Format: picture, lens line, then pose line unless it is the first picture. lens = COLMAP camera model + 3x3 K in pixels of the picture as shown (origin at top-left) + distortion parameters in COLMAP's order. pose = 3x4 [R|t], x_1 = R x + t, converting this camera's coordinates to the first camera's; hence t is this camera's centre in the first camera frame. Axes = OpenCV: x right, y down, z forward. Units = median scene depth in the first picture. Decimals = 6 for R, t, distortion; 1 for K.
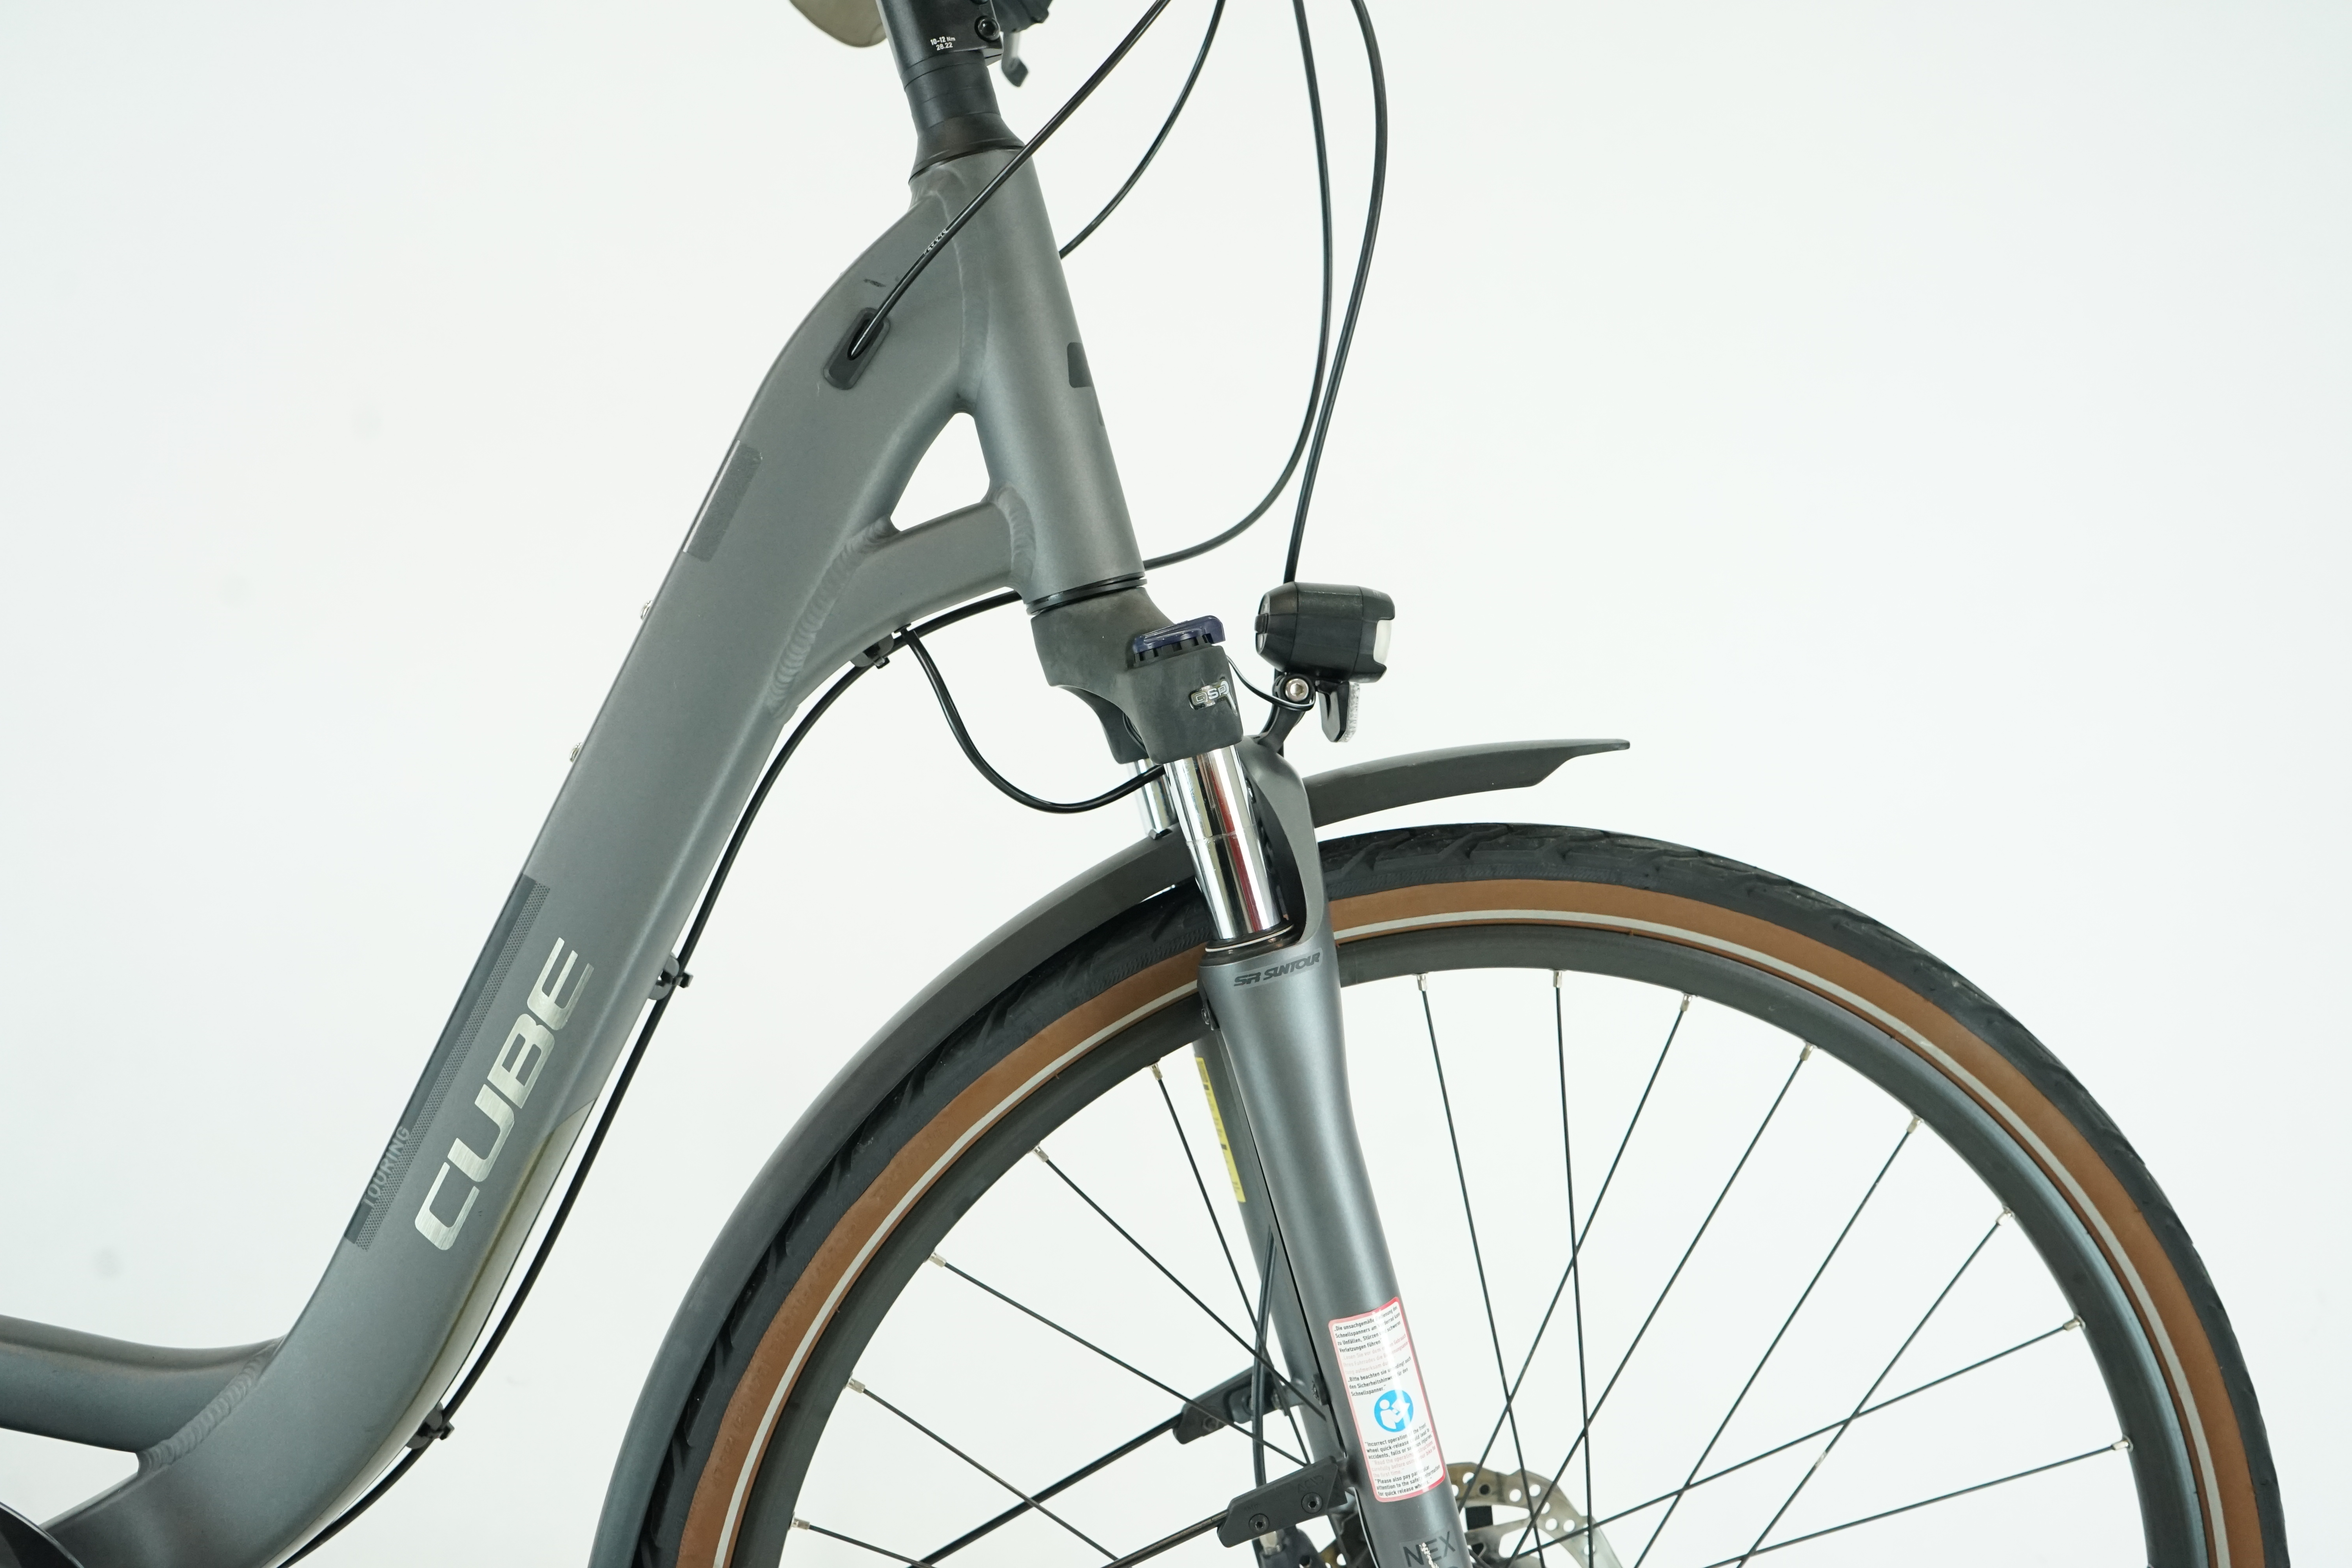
lens RADIAL K [[2066.6, 0, 1173.0], [0, 2066.6, 833.0], [0, 0, 1]] dist [-0.007791, -0.005657]
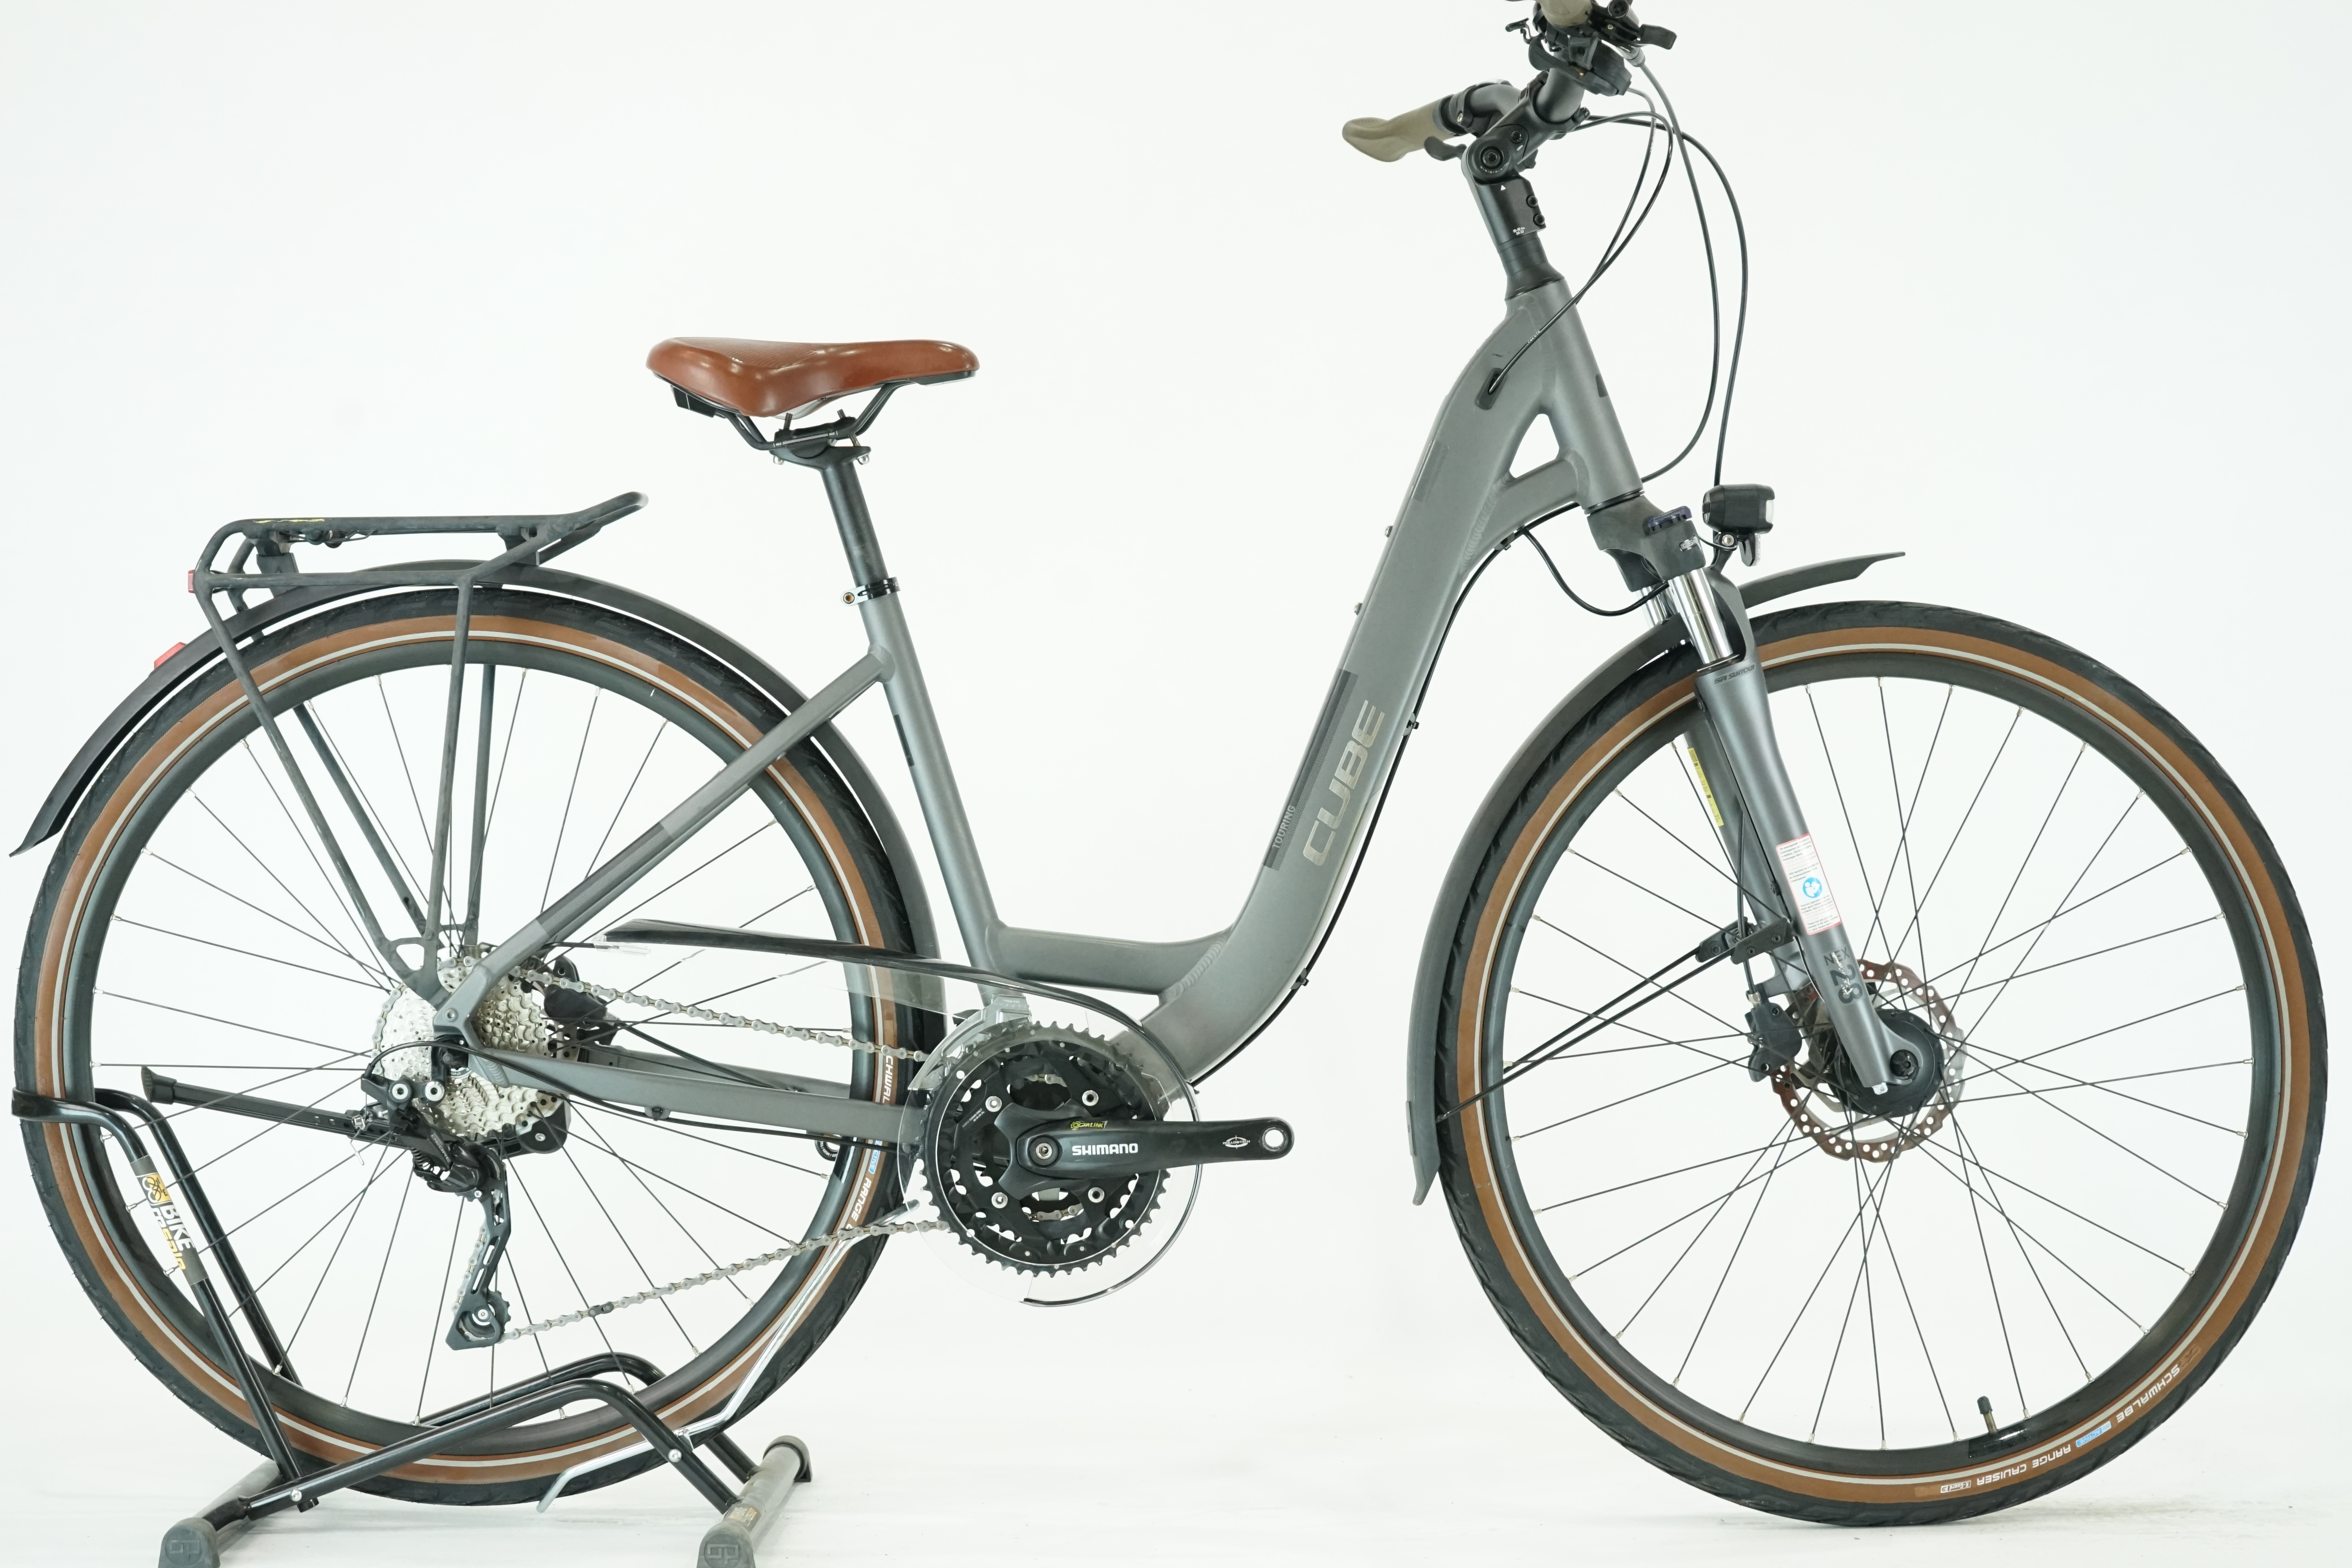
lens RADIAL K [[4734.0, 0, 1176.0], [0, 4734.0, 784.0], [0, 0, 1]] dist [-0.066015, 0.114903]
pose [[0.995515, -0.091620, -0.023555, -0.370053], [0.090197, 0.994366, -0.055685, 0.356583], [0.028524, 0.053311, 0.998170, -3.413078]]
